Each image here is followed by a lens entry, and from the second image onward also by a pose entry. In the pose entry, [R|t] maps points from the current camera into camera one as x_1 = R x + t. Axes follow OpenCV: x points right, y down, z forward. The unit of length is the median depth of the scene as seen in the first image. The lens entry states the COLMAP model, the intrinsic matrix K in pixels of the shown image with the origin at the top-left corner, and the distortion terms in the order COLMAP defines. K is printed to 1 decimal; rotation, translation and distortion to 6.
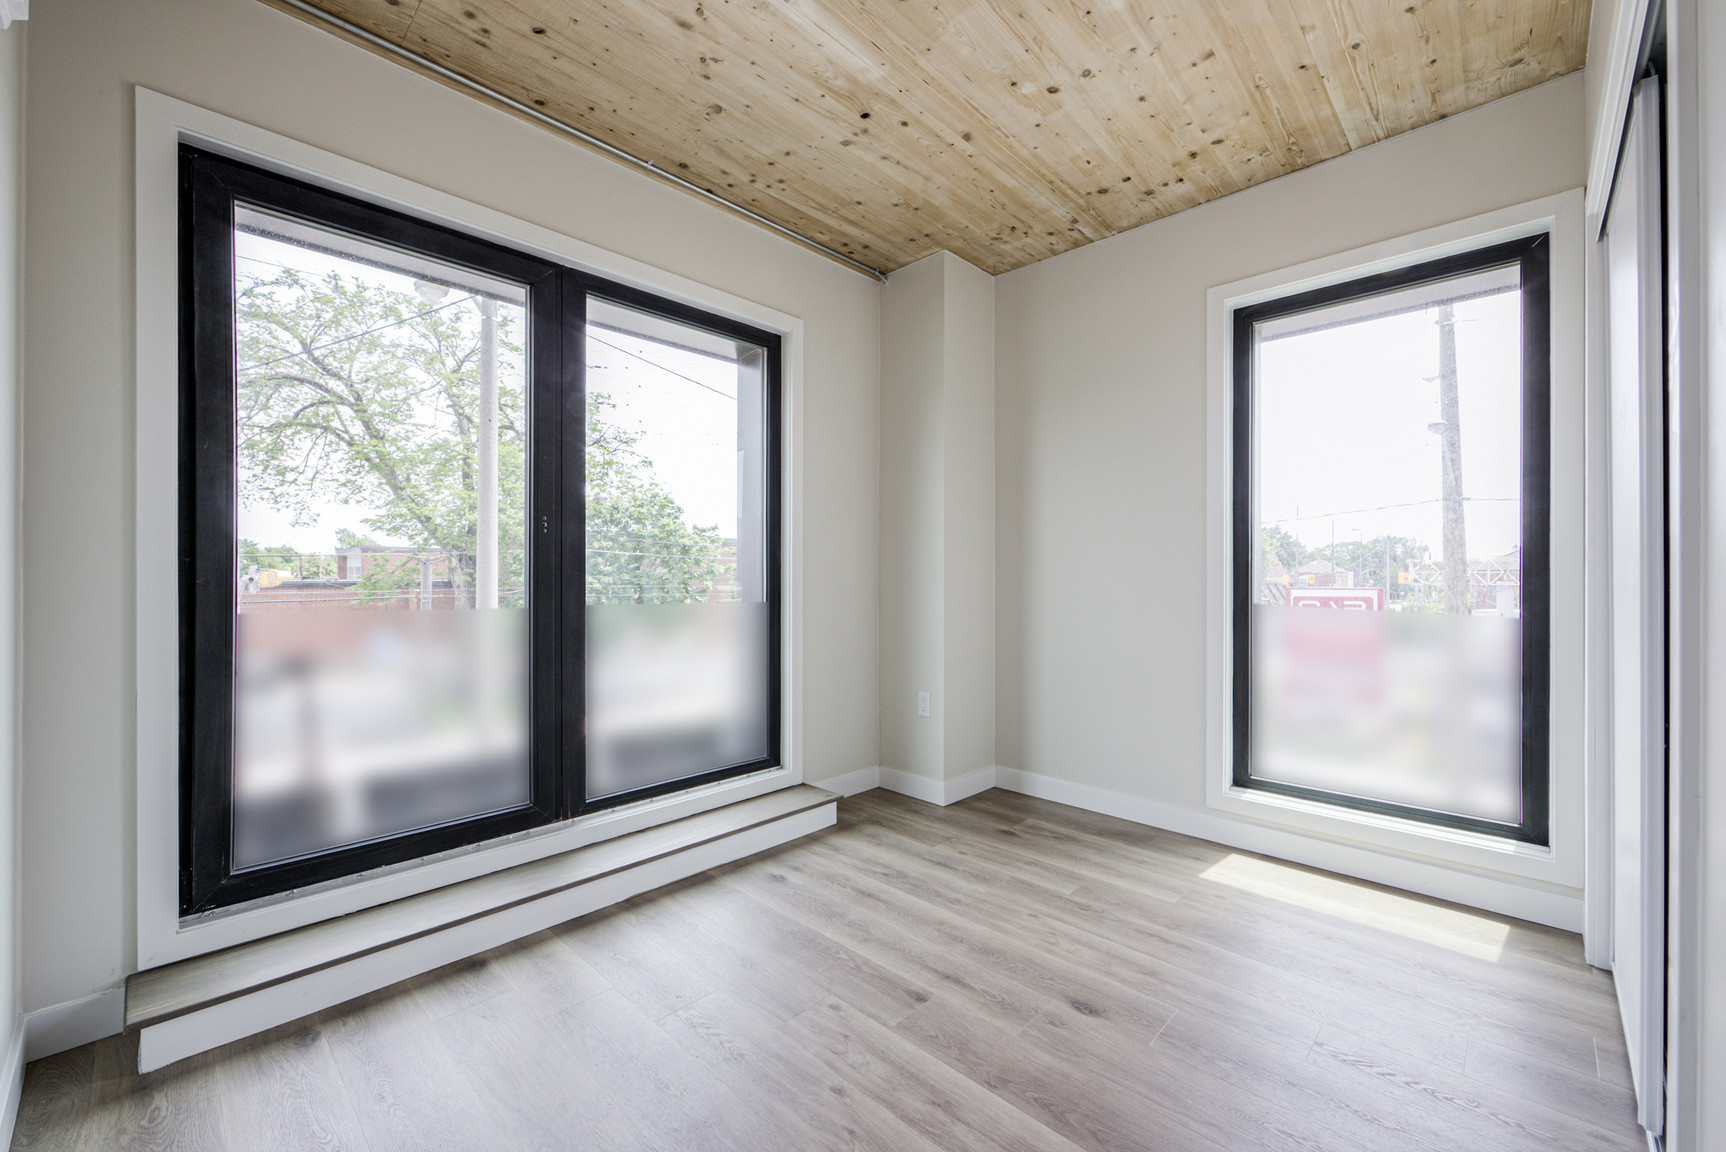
lens RADIAL K [[689.7, 0, 855.5], [0, 689.7, 579.3], [0, 0, 1]] dist [0.000274, -0.000361]
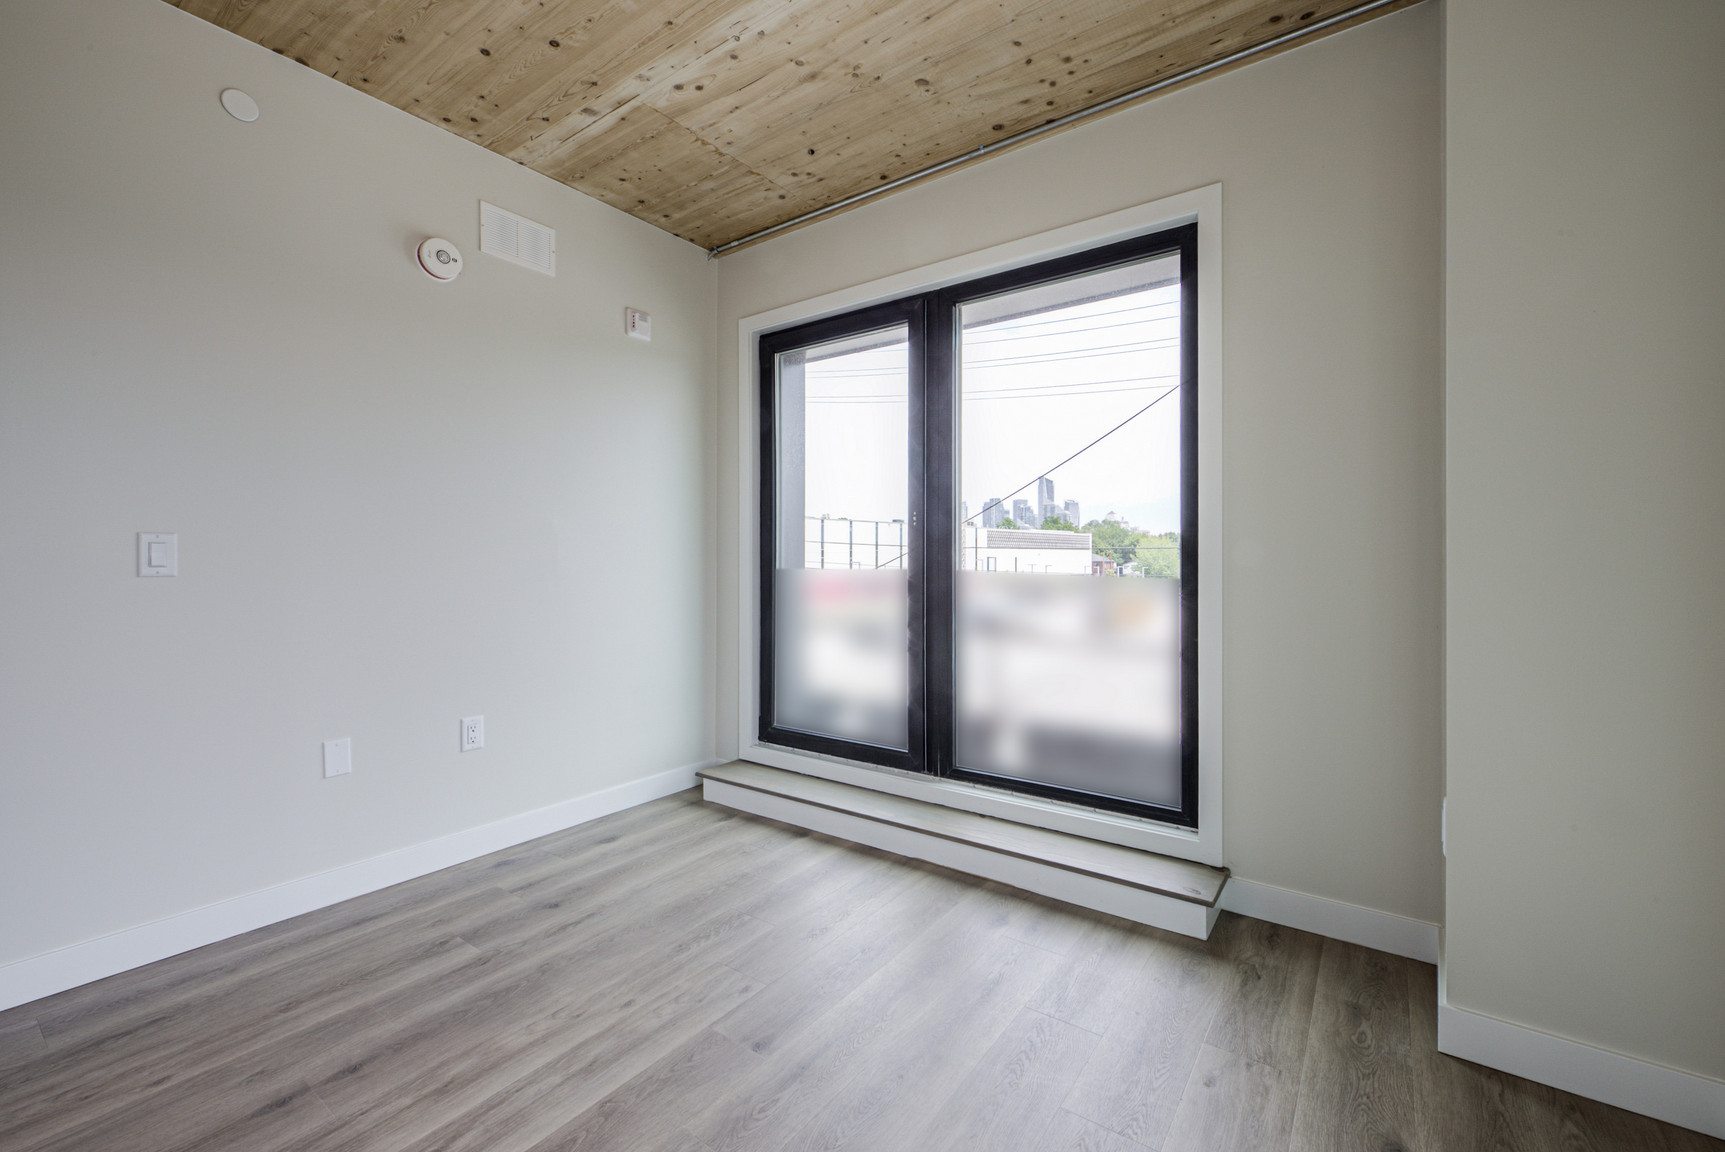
lens RADIAL K [[689.3, 0, 856.8], [0, 689.3, 566.5], [0, 0, 1]] dist [0.000274, -0.000361]
pose [[0.154426, 0.001509, -0.988003, 0.649036], [-0.005037, 0.999987, 0.000740, 0.002703], [0.987992, 0.004862, 0.154432, 0.660127]]
